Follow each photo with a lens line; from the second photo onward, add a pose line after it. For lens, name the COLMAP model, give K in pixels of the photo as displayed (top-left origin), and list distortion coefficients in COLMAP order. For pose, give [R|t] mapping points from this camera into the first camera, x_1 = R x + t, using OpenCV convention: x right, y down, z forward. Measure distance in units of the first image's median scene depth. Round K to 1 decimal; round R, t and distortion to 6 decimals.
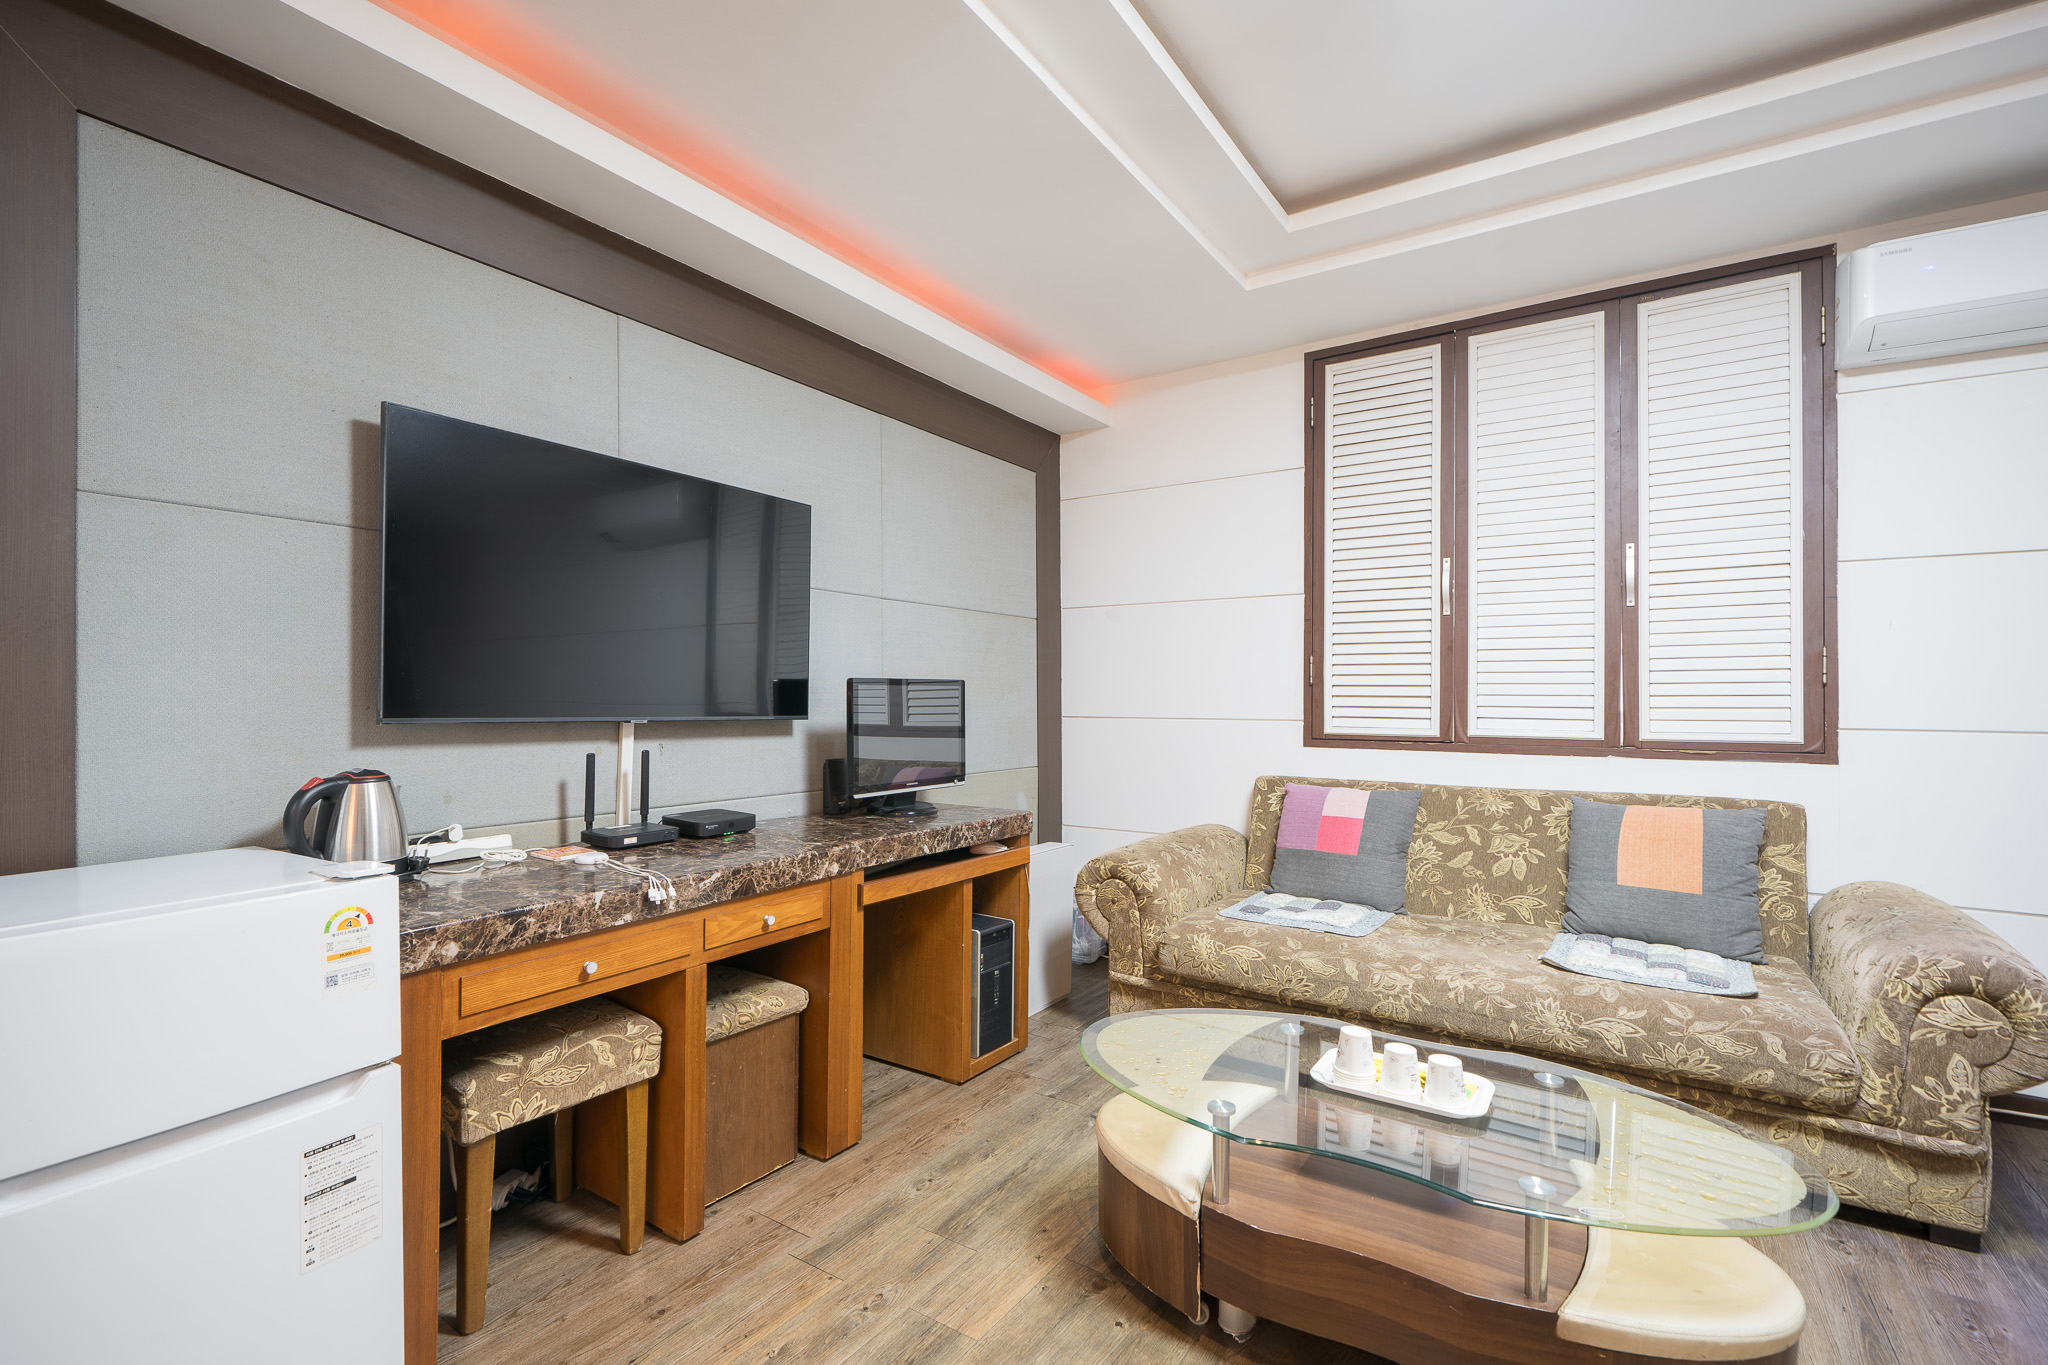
lens RADIAL K [[907.4, 0, 1027.4], [0, 907.4, 694.2], [0, 0, 1]] dist [-0.000417, 0.000387]
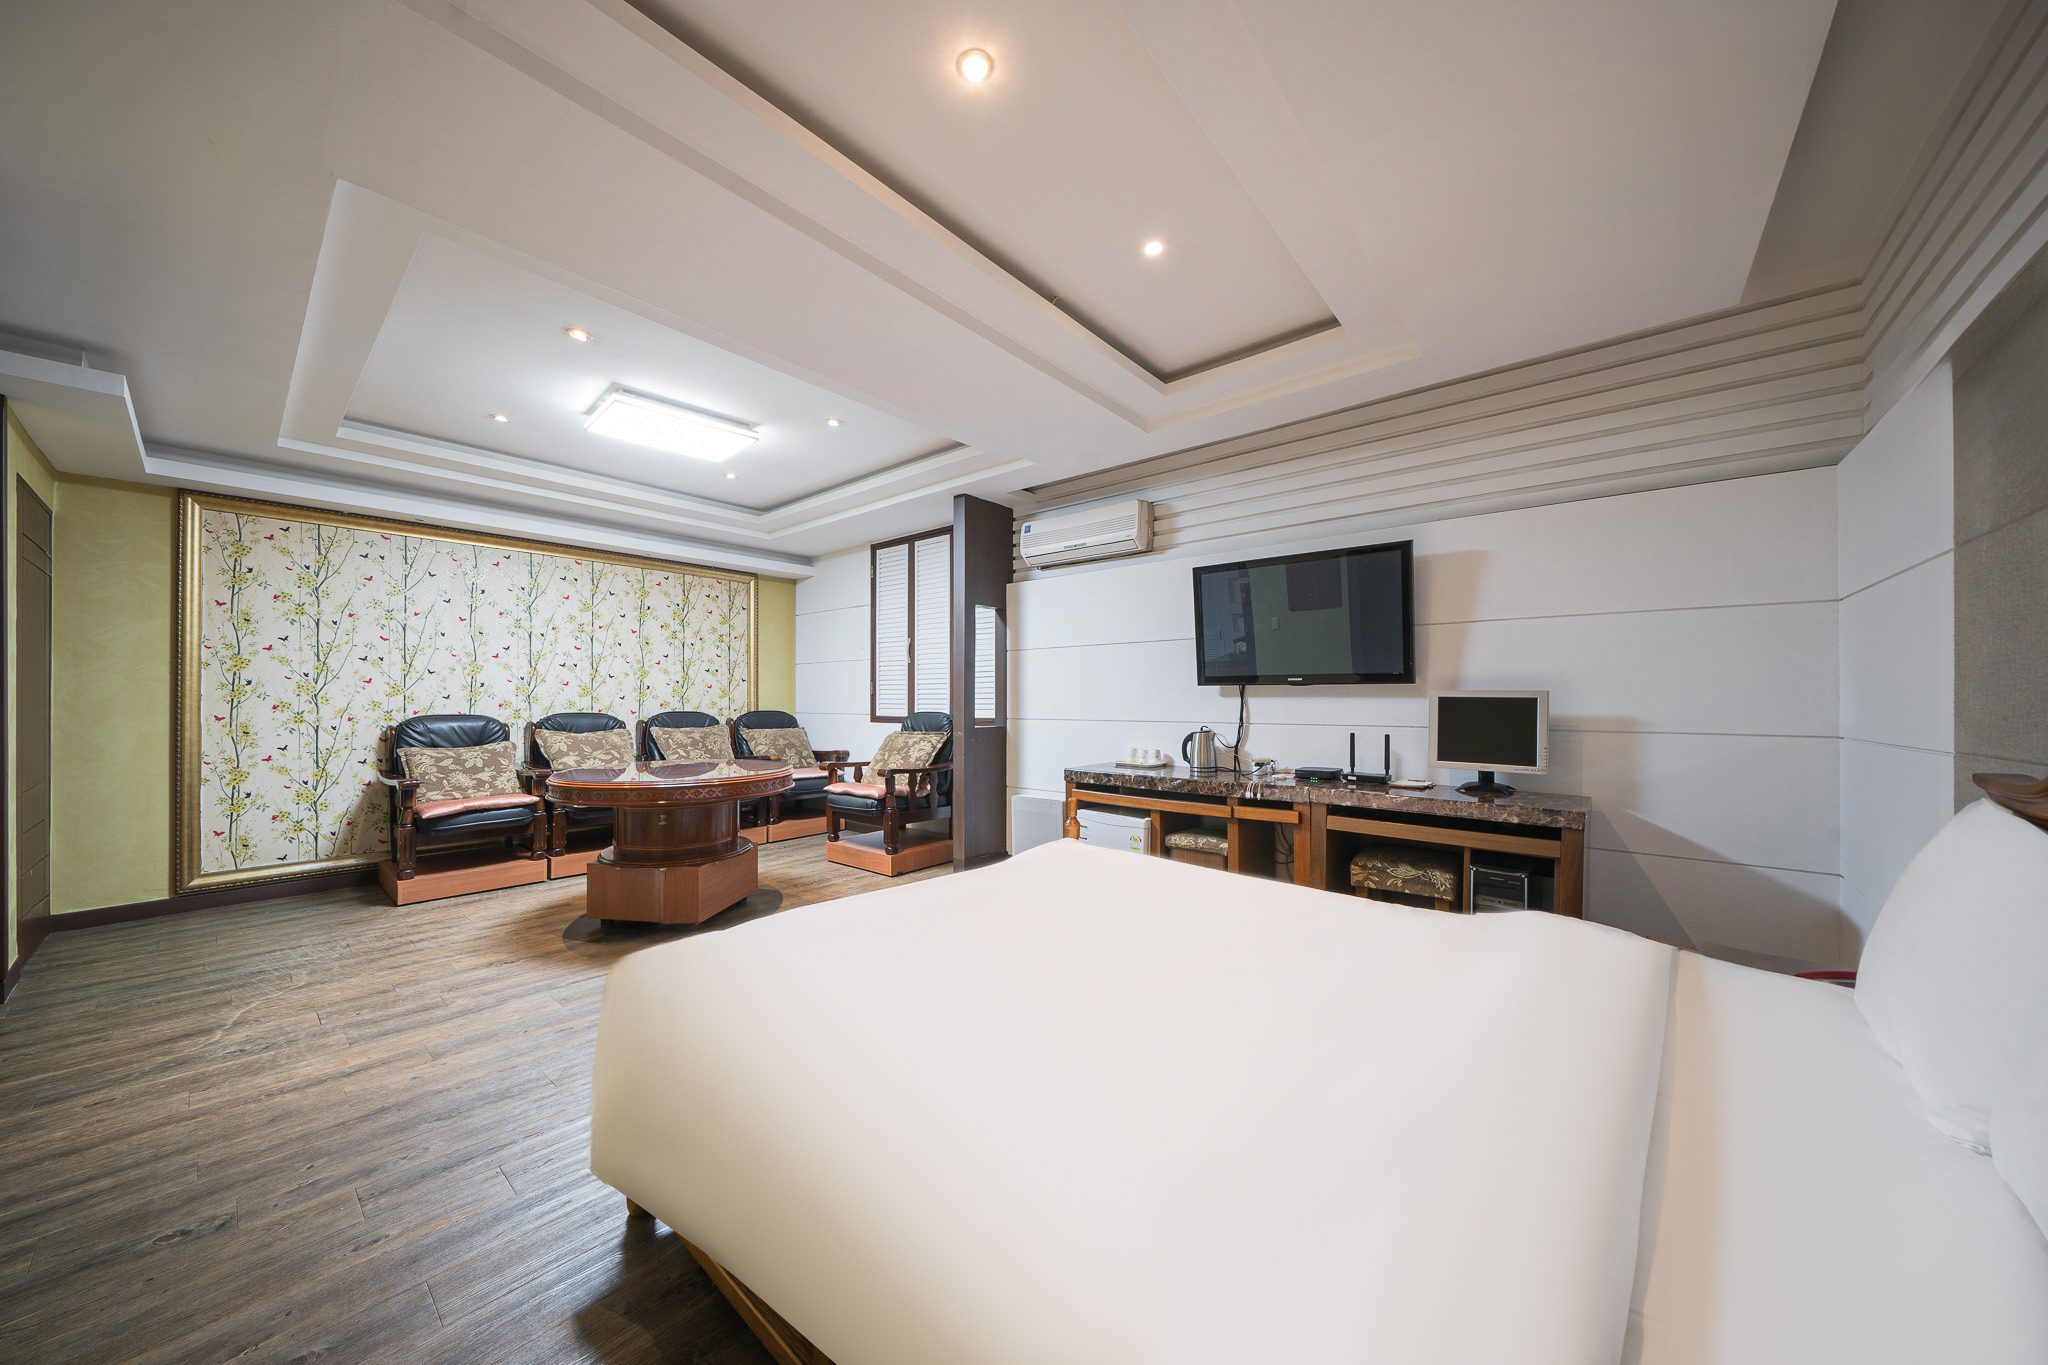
lens RADIAL K [[702.4, 0, 1016.9], [0, 702.4, 702.8], [0, 0, 1]] dist [-0.008826, 0.000238]
pose [[0.991386, -0.004345, -0.130901, 0.901353], [0.005717, 0.999933, 0.010105, -0.003253], [0.130848, -0.010766, 0.991344, -0.671005]]
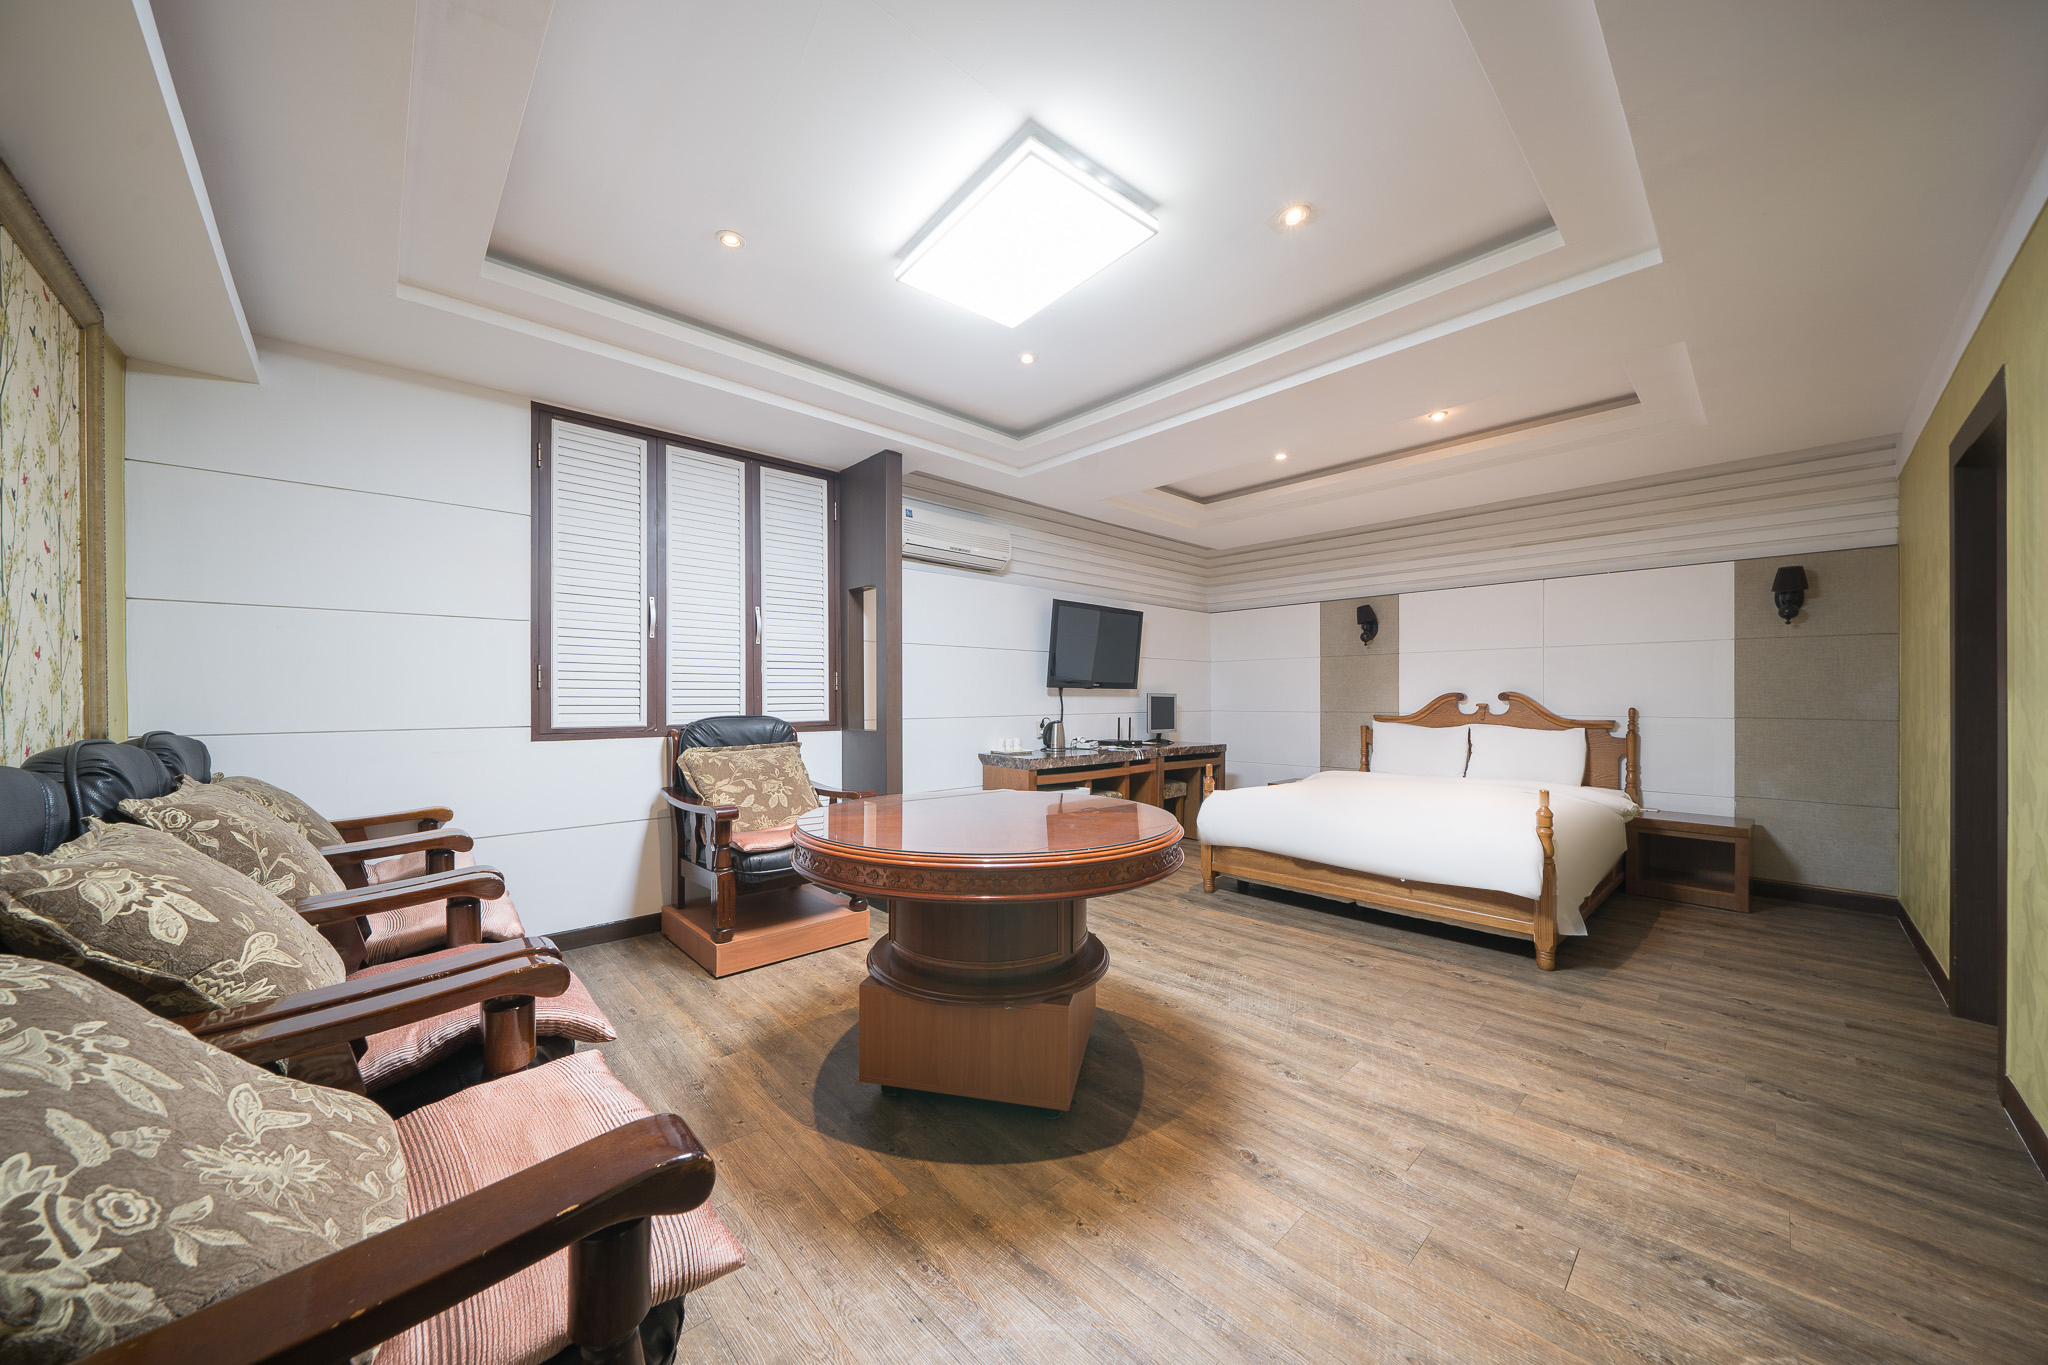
lens RADIAL K [[702.4, 0, 1010.5], [0, 702.4, 700.3], [0, 0, 1]] dist [-0.008826, 0.000238]
pose [[0.245700, -0.006668, 0.969323, -0.419447], [-0.003137, 0.999966, 0.007674, -0.002091], [-0.969341, -0.004926, 0.245670, 0.190169]]
